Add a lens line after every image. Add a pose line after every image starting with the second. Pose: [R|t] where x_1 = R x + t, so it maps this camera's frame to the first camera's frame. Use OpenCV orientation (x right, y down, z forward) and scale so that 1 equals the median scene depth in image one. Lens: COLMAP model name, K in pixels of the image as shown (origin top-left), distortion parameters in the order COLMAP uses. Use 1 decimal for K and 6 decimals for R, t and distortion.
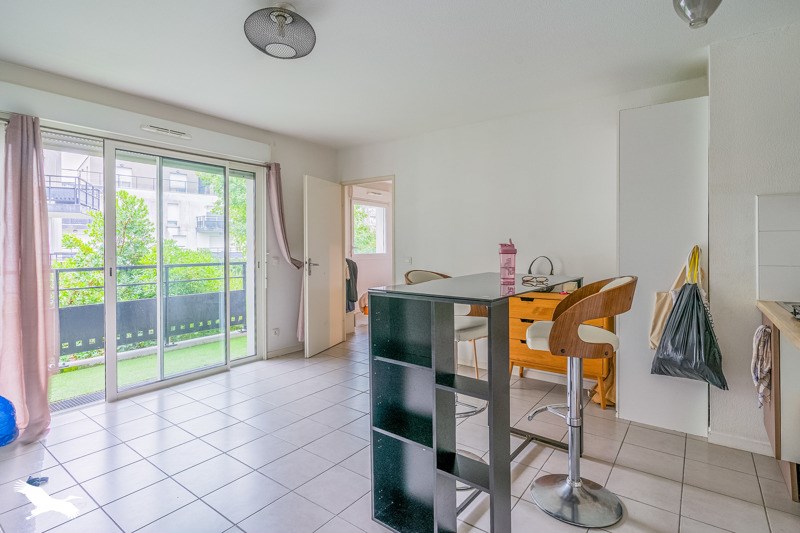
lens RADIAL K [[401.8, 0, 394.8], [0, 401.8, 255.4], [0, 0, 1]] dist [0.003166, 0.000765]
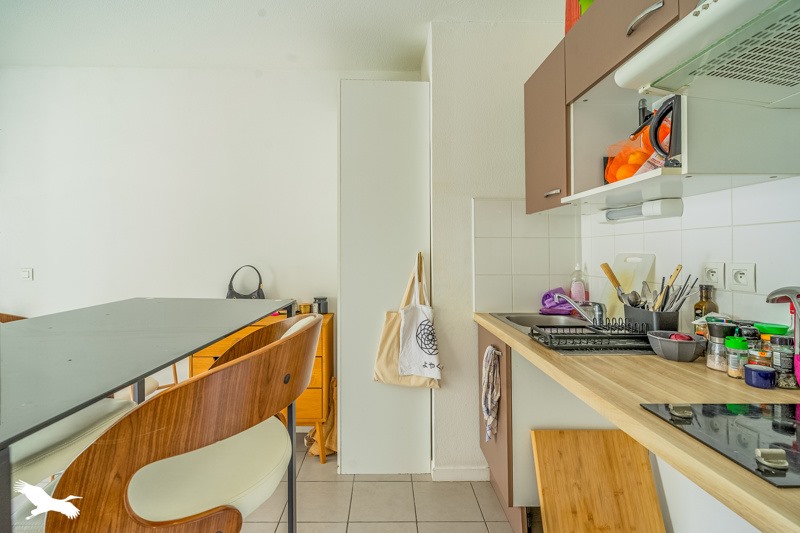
lens RADIAL K [[401.8, 0, 394.8], [0, 401.8, 255.4], [0, 0, 1]] dist [0.003166, 0.000765]
pose [[0.787574, 0.001848, 0.616217, 0.166192], [0.006383, 0.999917, -0.011158, -0.008515], [-0.616187, 0.012721, 0.787498, 0.332789]]
